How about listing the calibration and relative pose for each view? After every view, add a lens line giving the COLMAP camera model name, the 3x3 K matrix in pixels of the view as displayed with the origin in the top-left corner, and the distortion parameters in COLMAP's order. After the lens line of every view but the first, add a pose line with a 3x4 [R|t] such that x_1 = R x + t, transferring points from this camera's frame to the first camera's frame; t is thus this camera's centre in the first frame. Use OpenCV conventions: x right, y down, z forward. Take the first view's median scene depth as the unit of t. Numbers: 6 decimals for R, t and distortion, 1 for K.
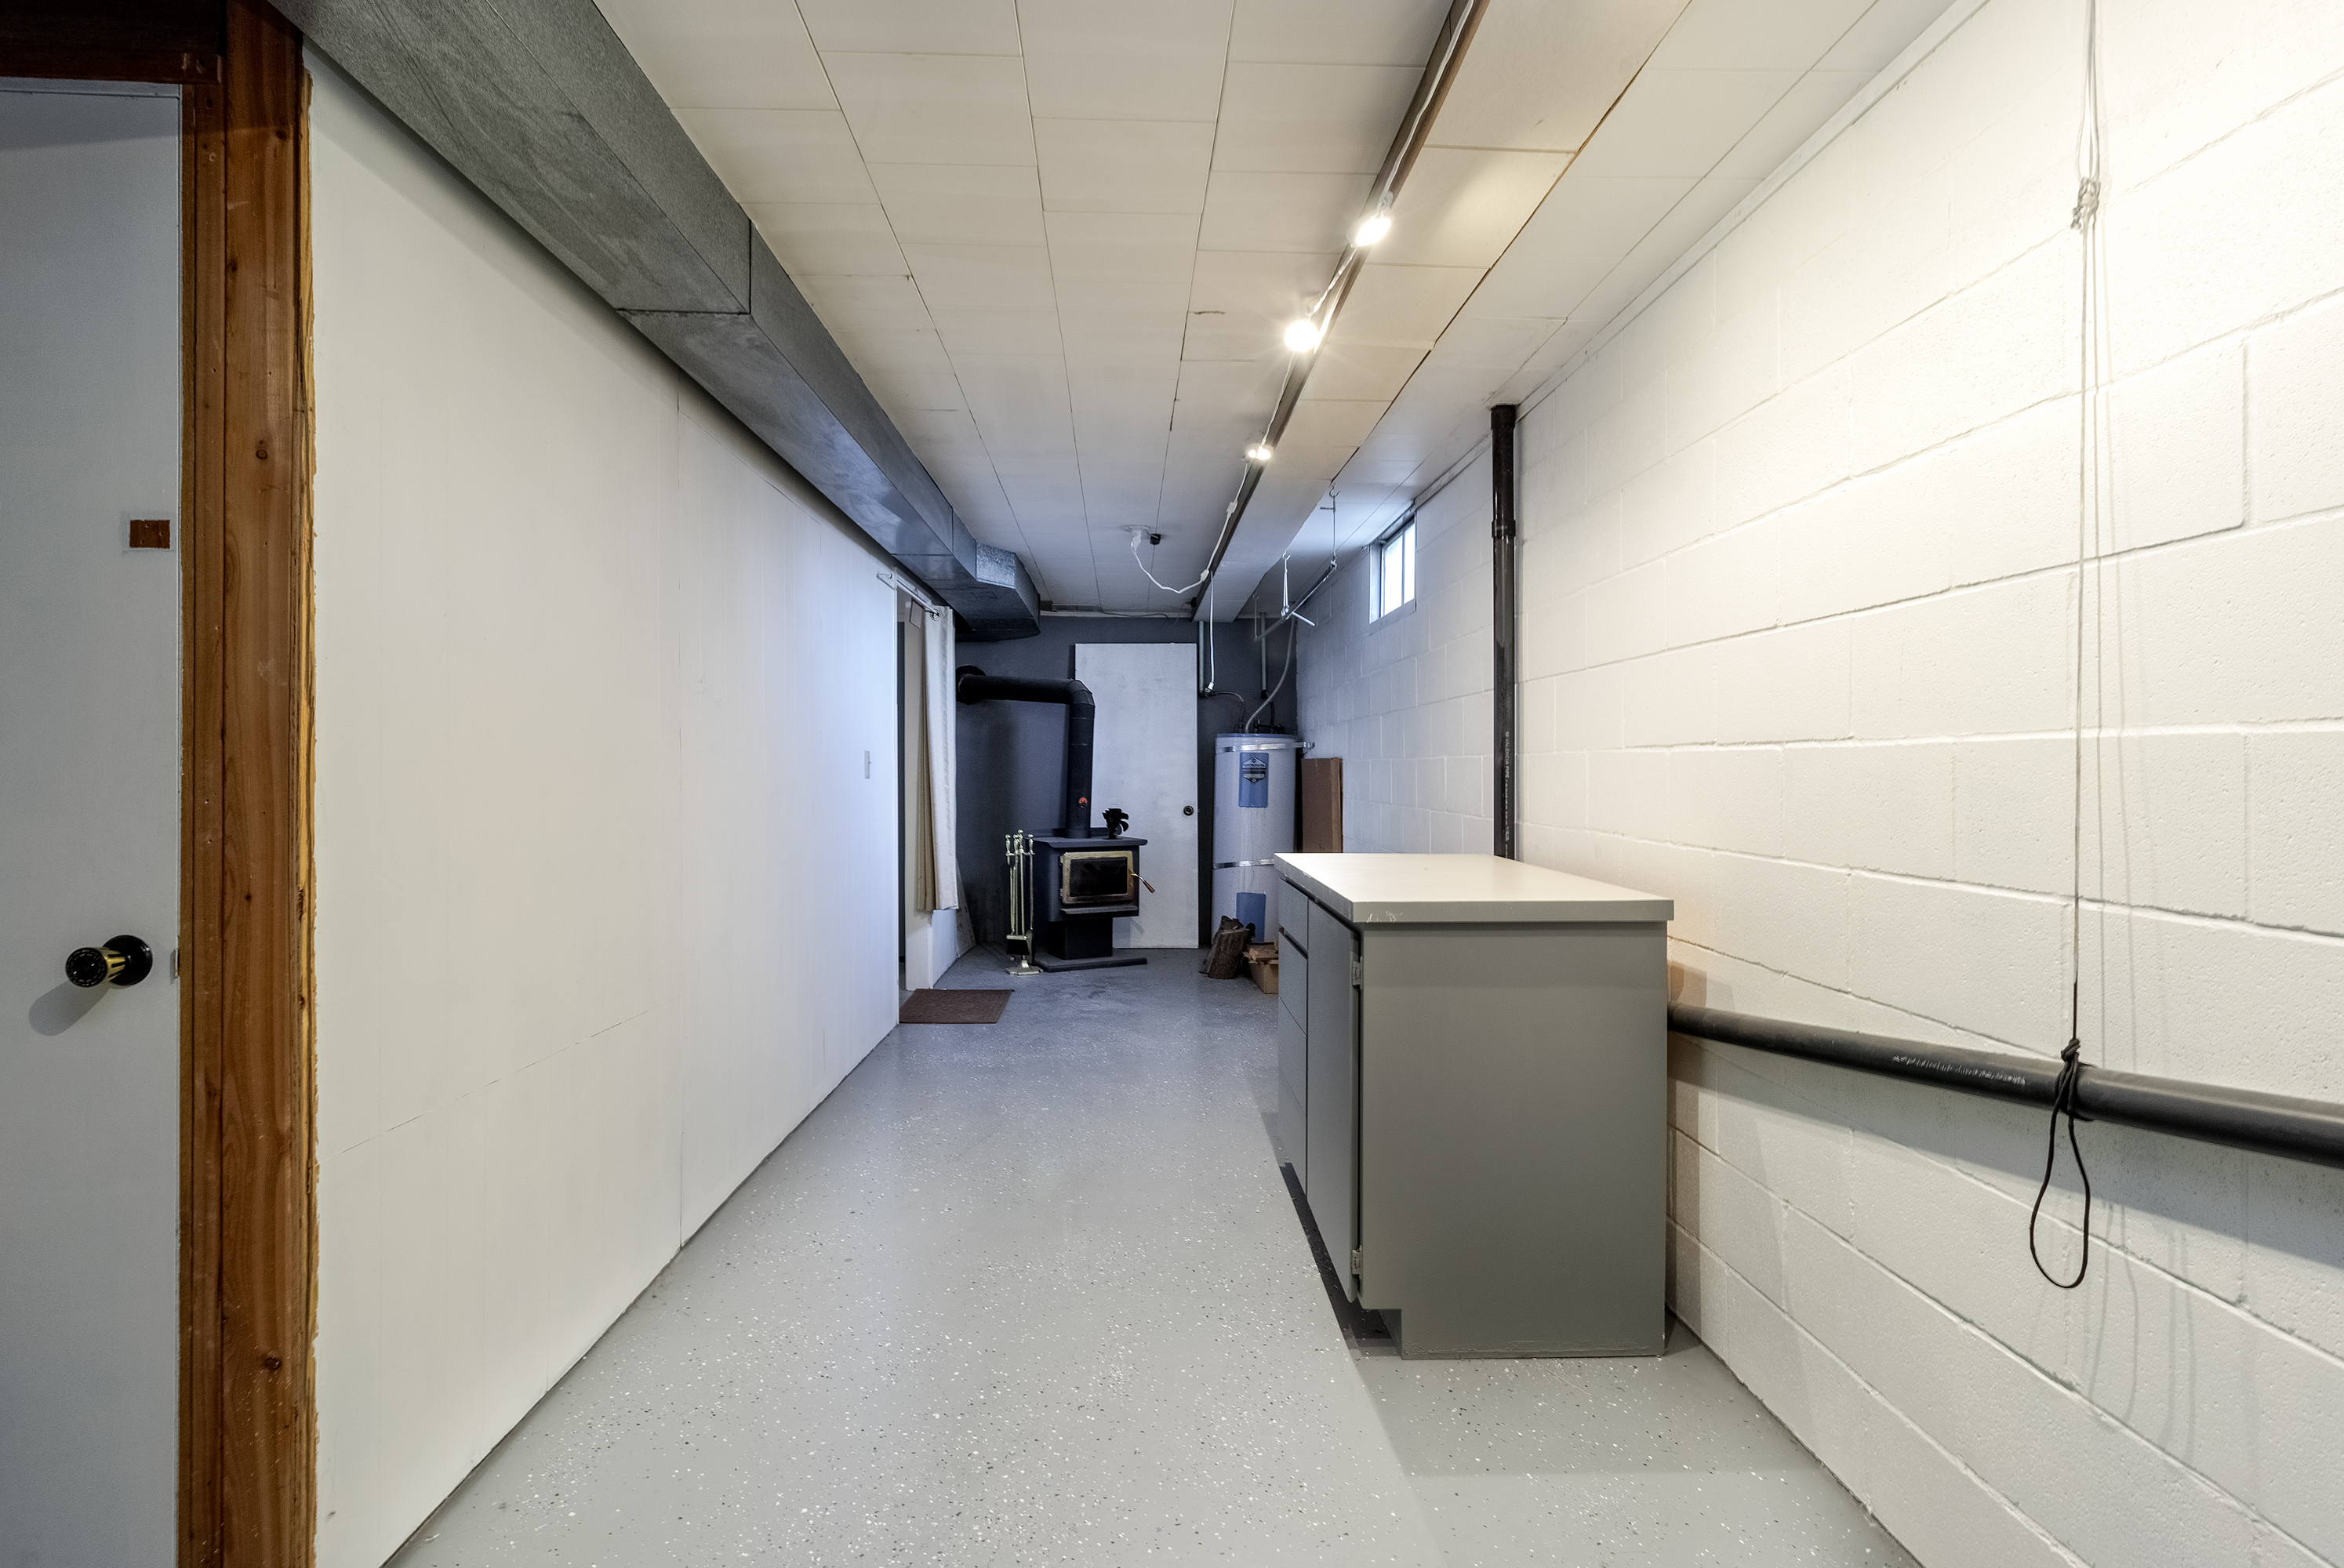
lens RADIAL K [[1100.6, 0, 1174.5], [0, 1100.6, 773.6], [0, 0, 1]] dist [0.000341, 0.000466]
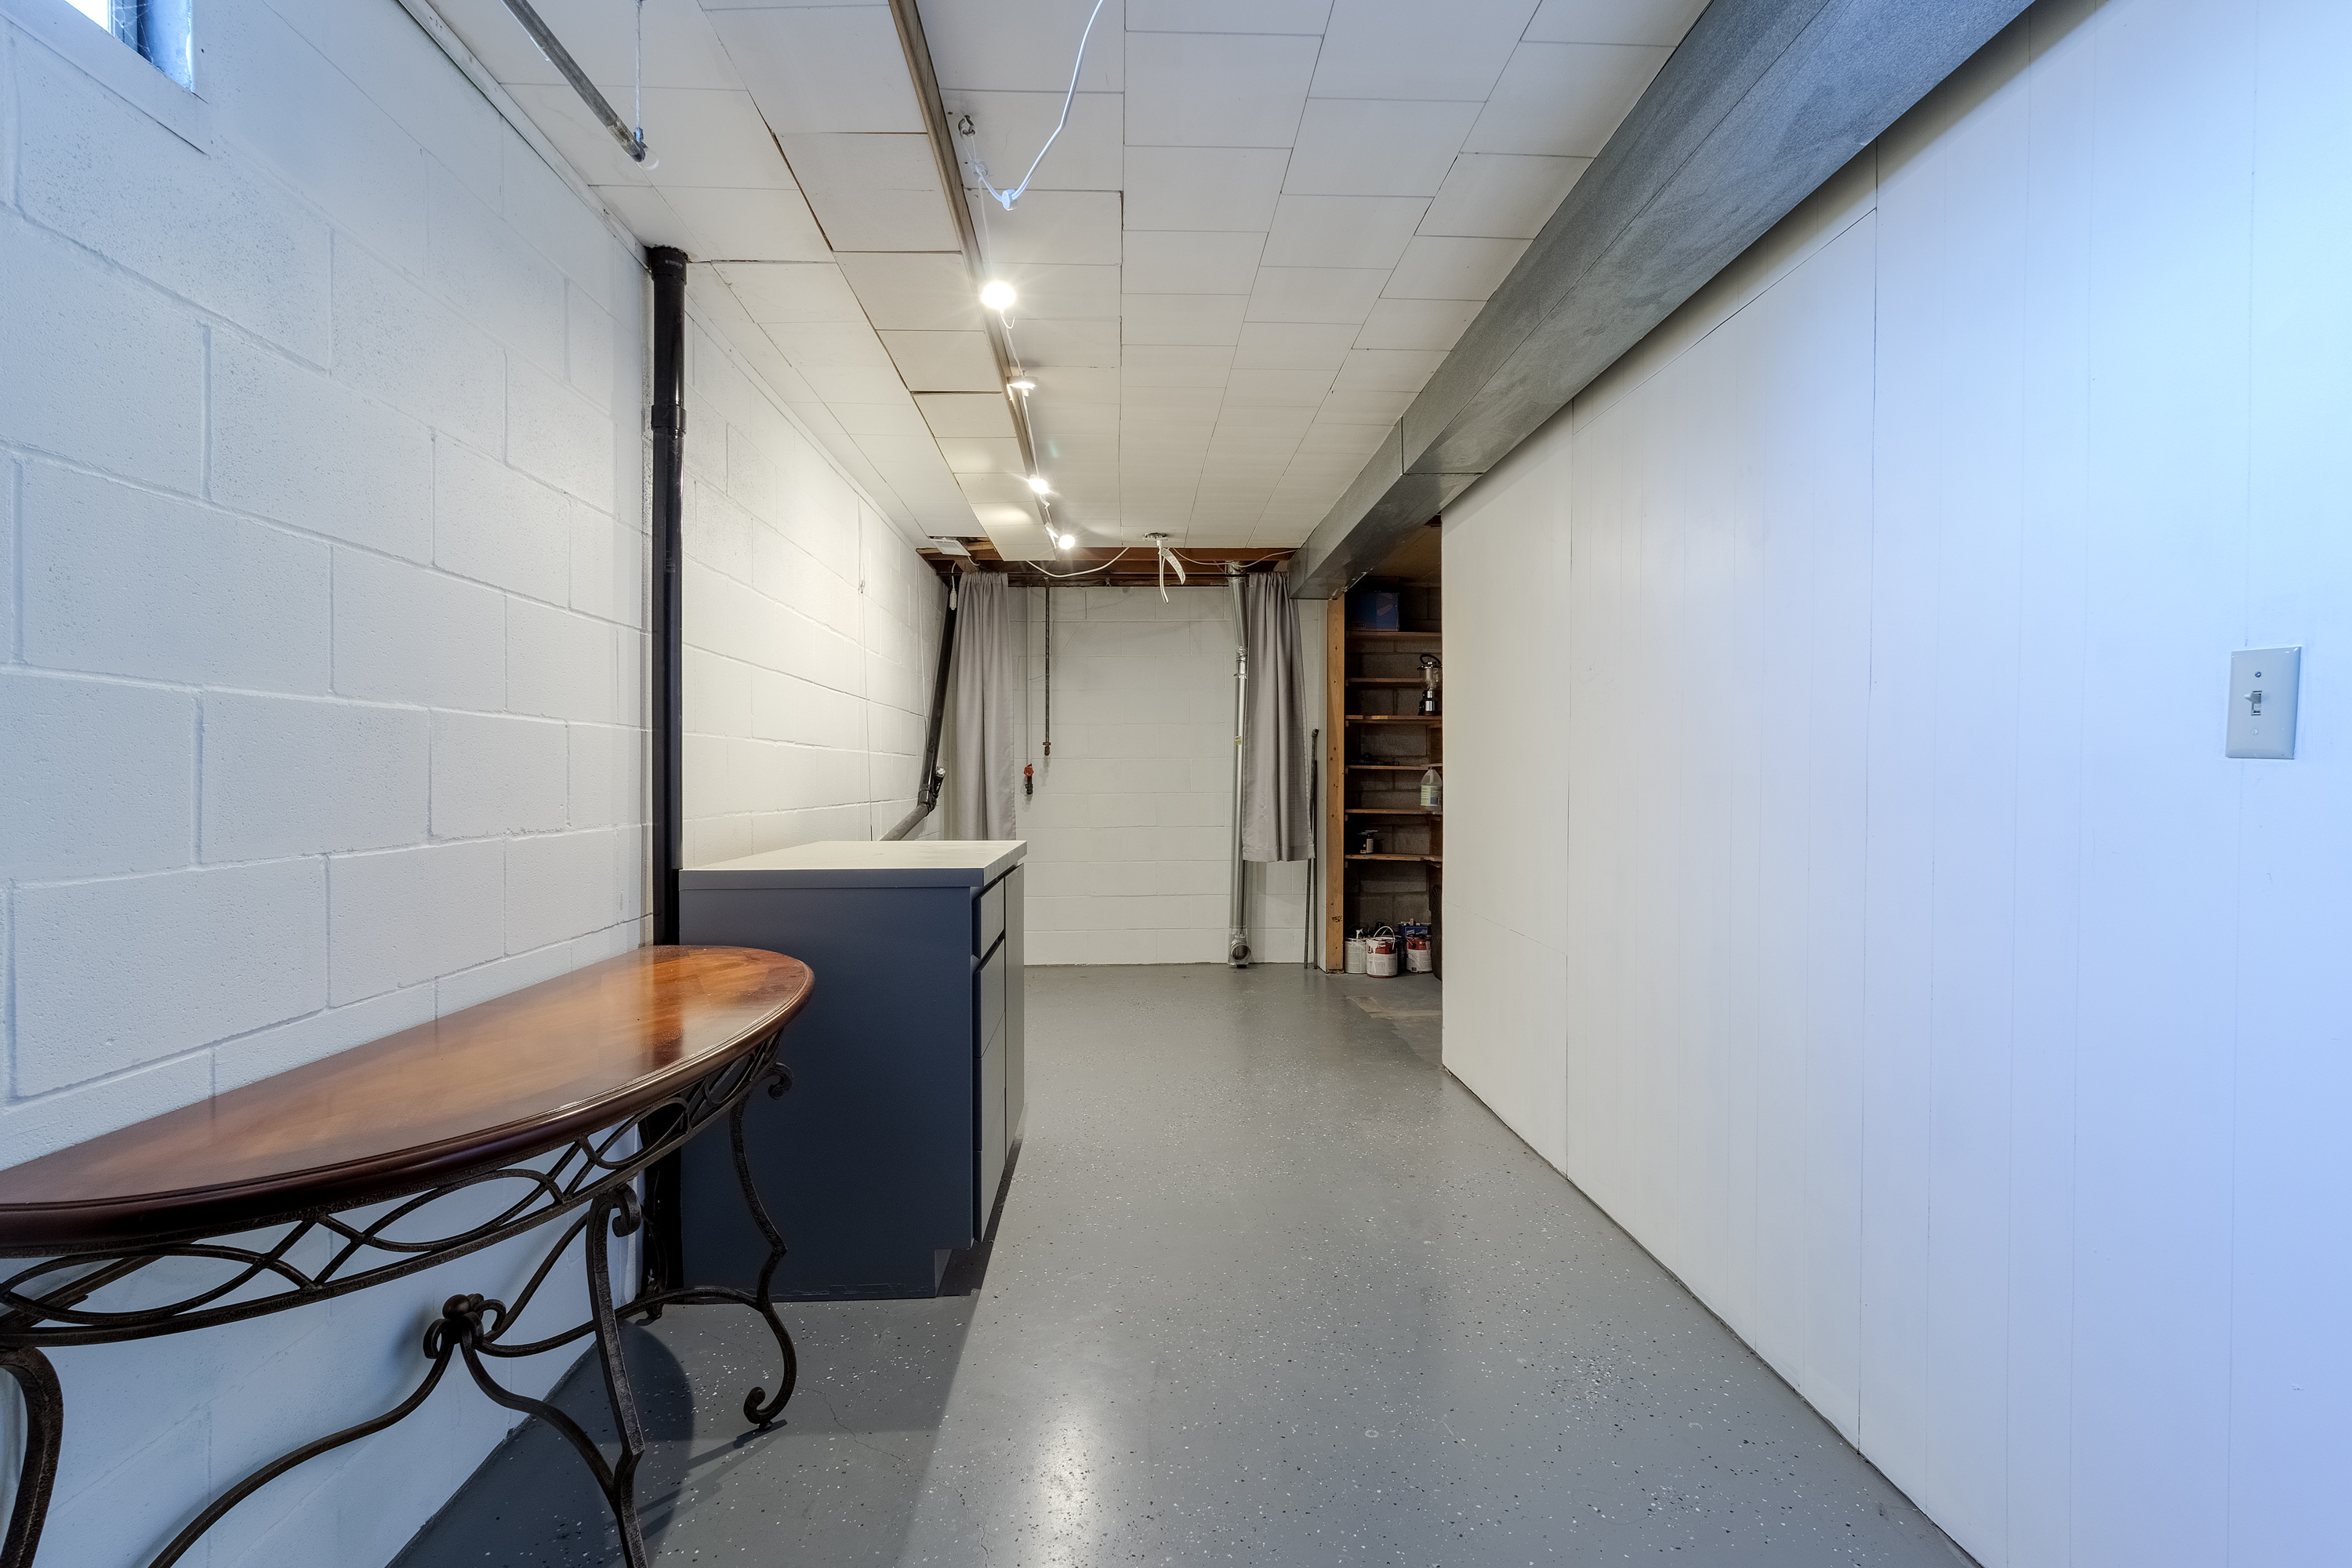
lens RADIAL K [[1104.5, 0, 1173.9], [0, 1104.5, 779.6], [0, 0, 1]] dist [0.000341, 0.000466]
pose [[-0.999997, -0.001749, -0.001474, -0.036638], [-0.001763, 0.999957, 0.009154, 0.011003], [0.001458, 0.009157, -0.999957, 1.955900]]
